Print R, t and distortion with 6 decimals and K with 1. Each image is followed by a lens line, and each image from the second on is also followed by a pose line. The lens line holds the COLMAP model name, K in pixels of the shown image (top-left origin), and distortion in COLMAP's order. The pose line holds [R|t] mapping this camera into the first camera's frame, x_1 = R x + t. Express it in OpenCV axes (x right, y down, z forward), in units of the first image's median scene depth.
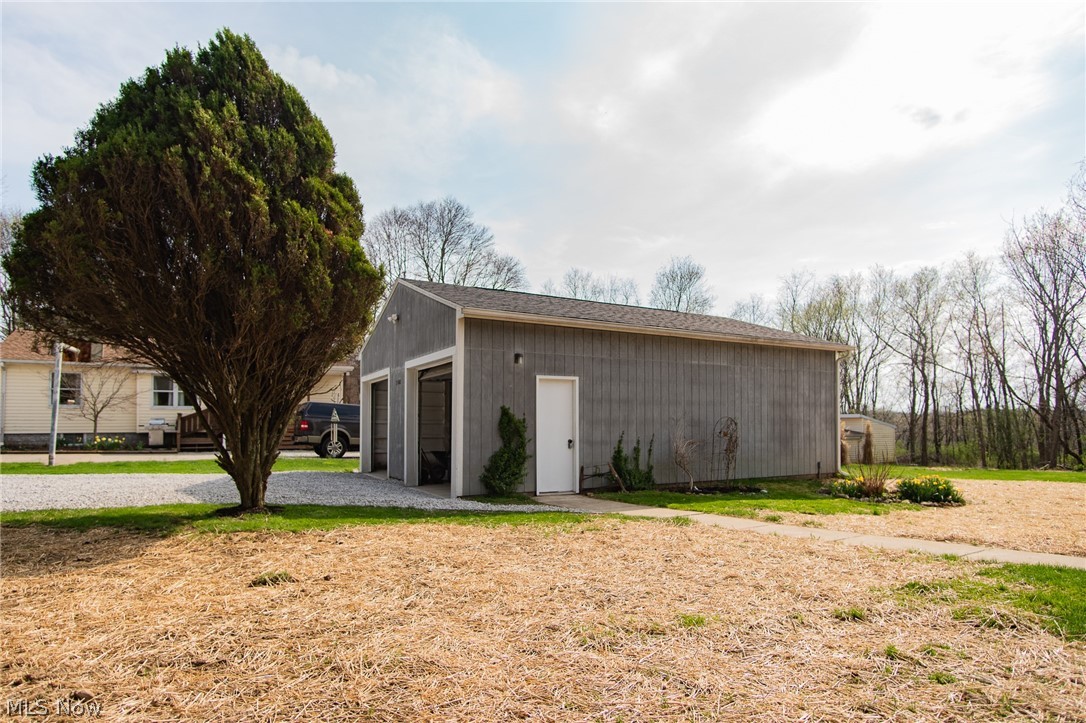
lens RADIAL K [[661.4, 0, 543.0], [0, 661.4, 361.5], [0, 0, 1]] dist [0.001808, 0.000464]
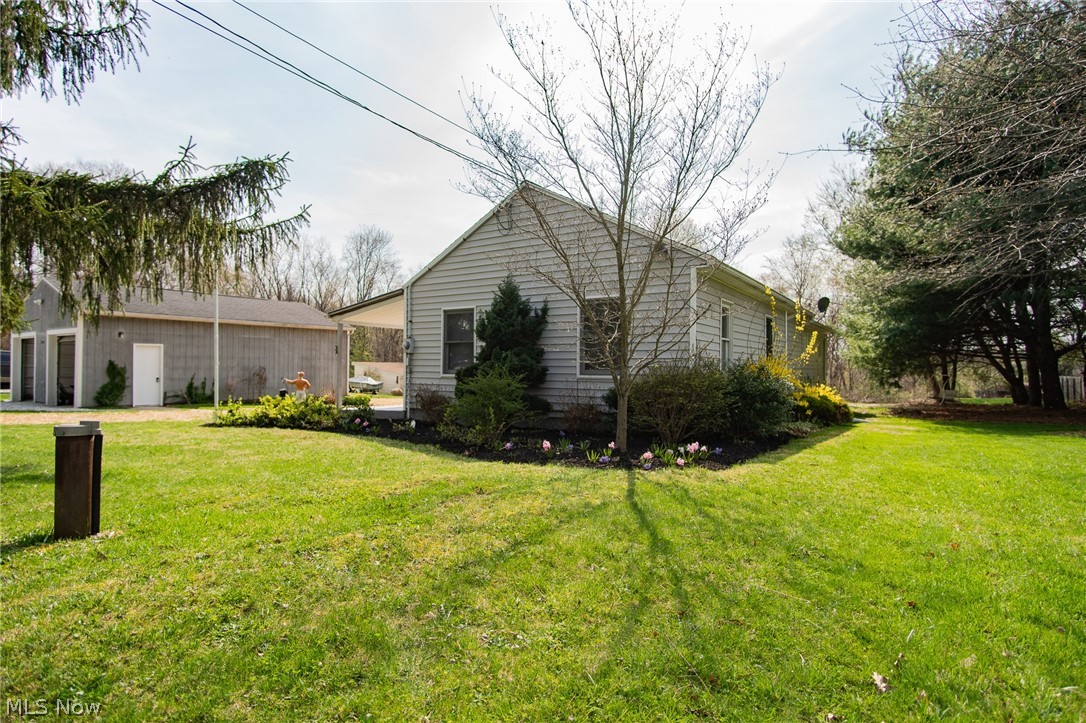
lens RADIAL K [[587.6, 0, 547.1], [0, 587.6, 352.9], [0, 0, 1]] dist [0.003947, 0.001474]
pose [[0.891345, 0.016875, 0.453011, 0.254345], [-0.049911, 0.996885, 0.061070, -0.103646], [-0.450569, -0.077045, 0.889411, -0.930392]]
